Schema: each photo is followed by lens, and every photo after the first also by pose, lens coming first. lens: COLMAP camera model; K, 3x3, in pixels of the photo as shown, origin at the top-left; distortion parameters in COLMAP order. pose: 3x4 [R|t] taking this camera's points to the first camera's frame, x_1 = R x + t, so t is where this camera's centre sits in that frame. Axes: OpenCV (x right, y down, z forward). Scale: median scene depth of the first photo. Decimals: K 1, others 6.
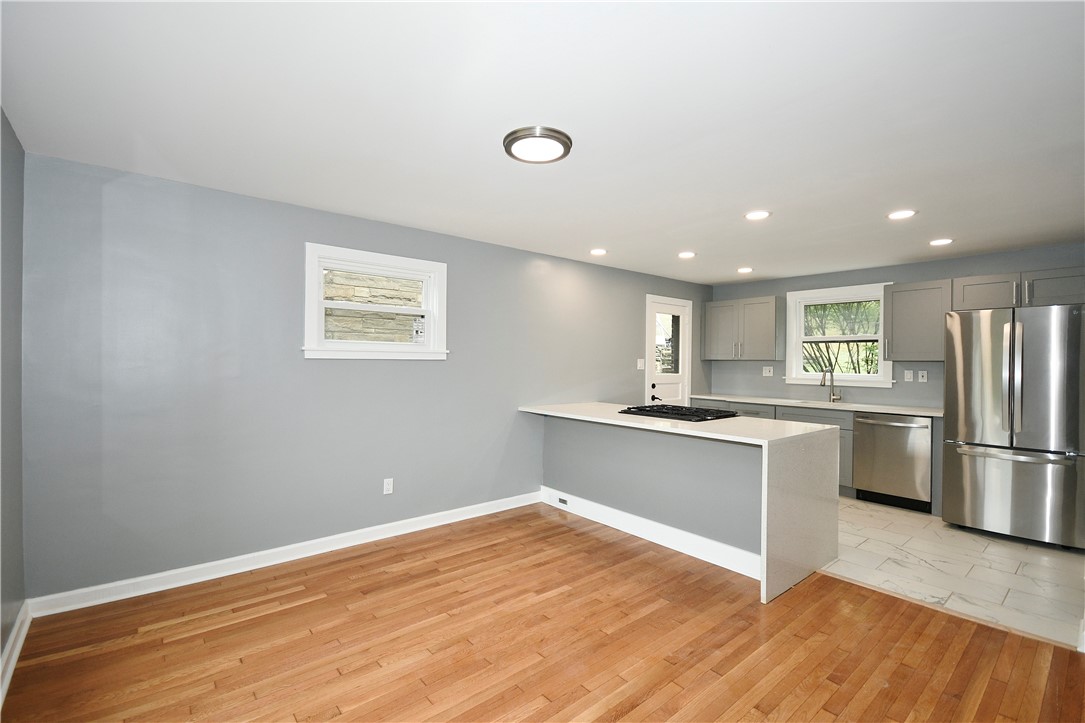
lens RADIAL K [[482.7, 0, 537.5], [0, 482.7, 361.1], [0, 0, 1]] dist [-0.001164, -0.000473]
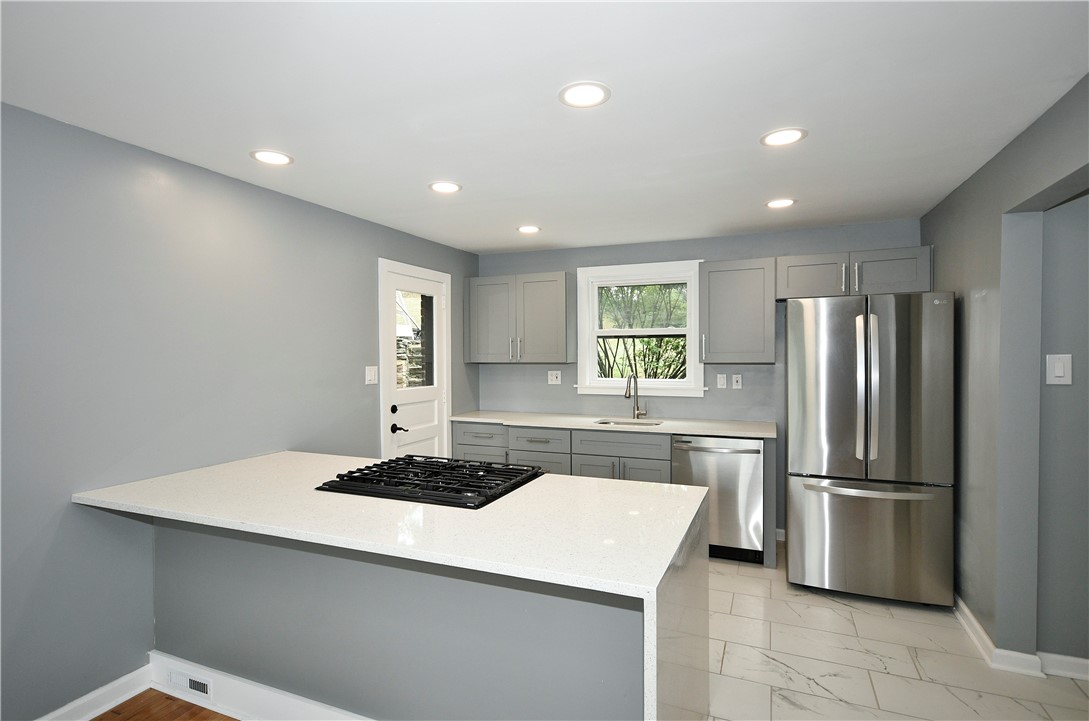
lens RADIAL K [[555.8, 0, 535.1], [0, 555.8, 364.0], [0, 0, 1]] dist [-0.001904, 0.000076]
pose [[0.889895, -0.024103, 0.455527, 0.094828], [0.015025, 0.999610, 0.023539, -0.023392], [-0.455917, -0.014103, 0.889911, 0.346157]]
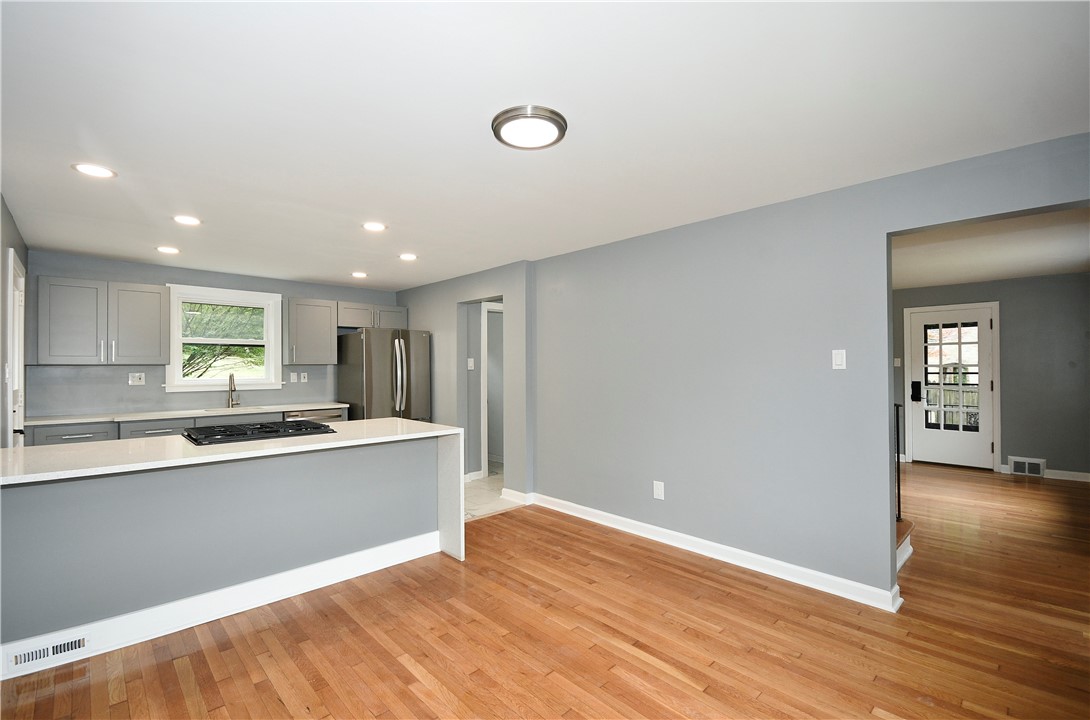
lens RADIAL K [[476.0, 0, 545.0], [0, 476.0, 360.0], [0, 0, 1]] dist [-0.003058, -0.000552]
pose [[-0.065113, 0.005988, 0.997860, -0.419815], [0.007470, 0.999957, -0.005513, -0.000548], [-0.997850, 0.007095, -0.065155, 0.481801]]
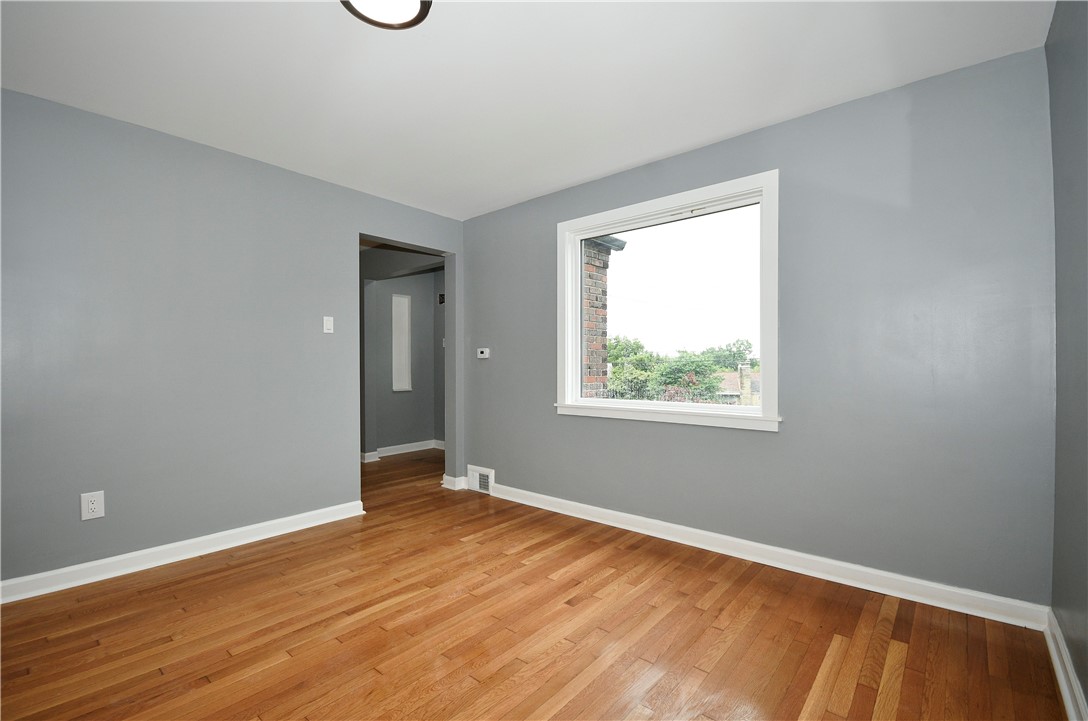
lens RADIAL K [[478.5, 0, 523.7], [0, 478.5, 364.1], [0, 0, 1]] dist [0.001321, 0.000034]
pose [[-0.989813, -0.007382, -0.142179, -0.050380], [-0.007548, 0.999971, 0.000629, 0.052228], [0.142171, 0.001696, -0.989841, 0.810399]]
